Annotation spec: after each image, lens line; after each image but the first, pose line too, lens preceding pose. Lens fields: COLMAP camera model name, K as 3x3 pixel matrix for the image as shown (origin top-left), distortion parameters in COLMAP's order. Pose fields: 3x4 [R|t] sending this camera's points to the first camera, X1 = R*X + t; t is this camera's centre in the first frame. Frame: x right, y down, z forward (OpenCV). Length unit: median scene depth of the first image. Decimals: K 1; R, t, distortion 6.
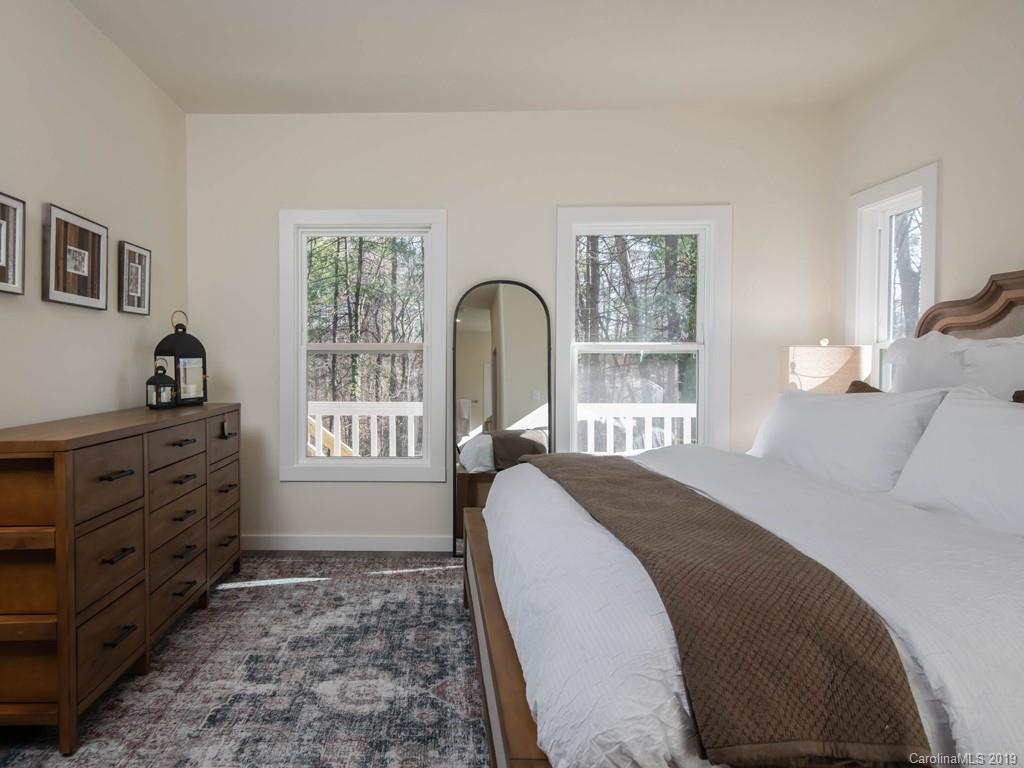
lens RADIAL K [[630.5, 0, 511.7], [0, 630.5, 381.8], [0, 0, 1]] dist [0.028767, -0.000987]
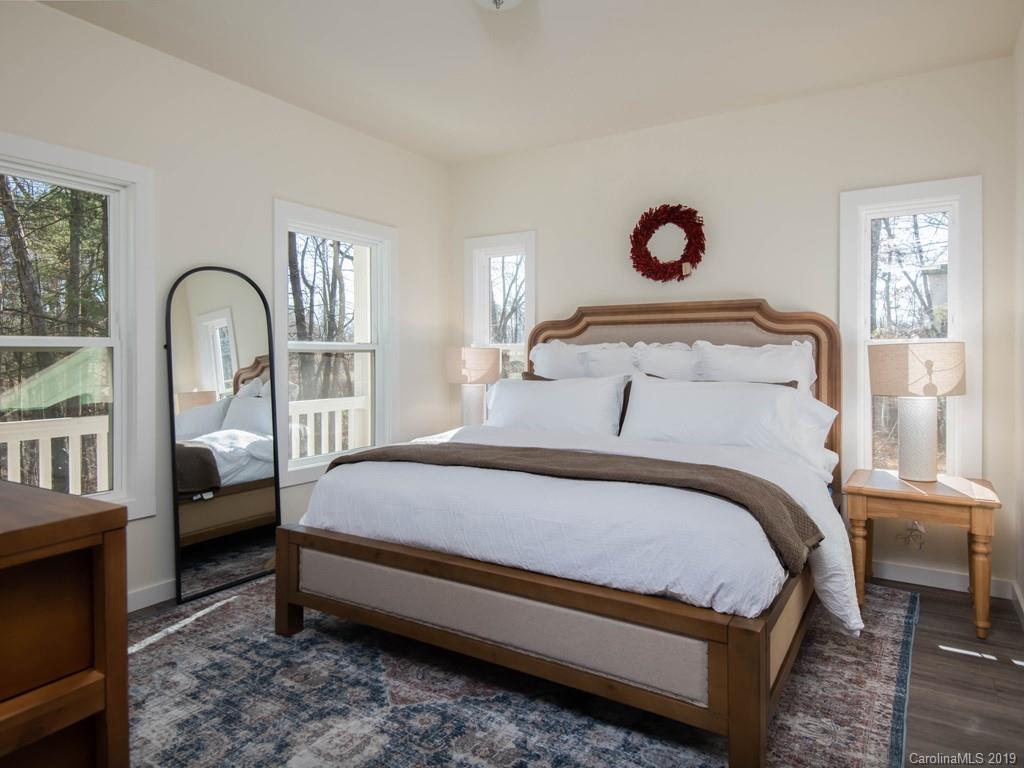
lens RADIAL K [[596.9, 0, 511.3], [0, 596.9, 379.9], [0, 0, 1]] dist [0.008245, 0.000862]
pose [[0.529778, -0.022067, 0.847849, -0.643355], [0.039124, 0.999233, 0.001560, 0.014532], [-0.847233, 0.032345, 0.530235, 0.312923]]
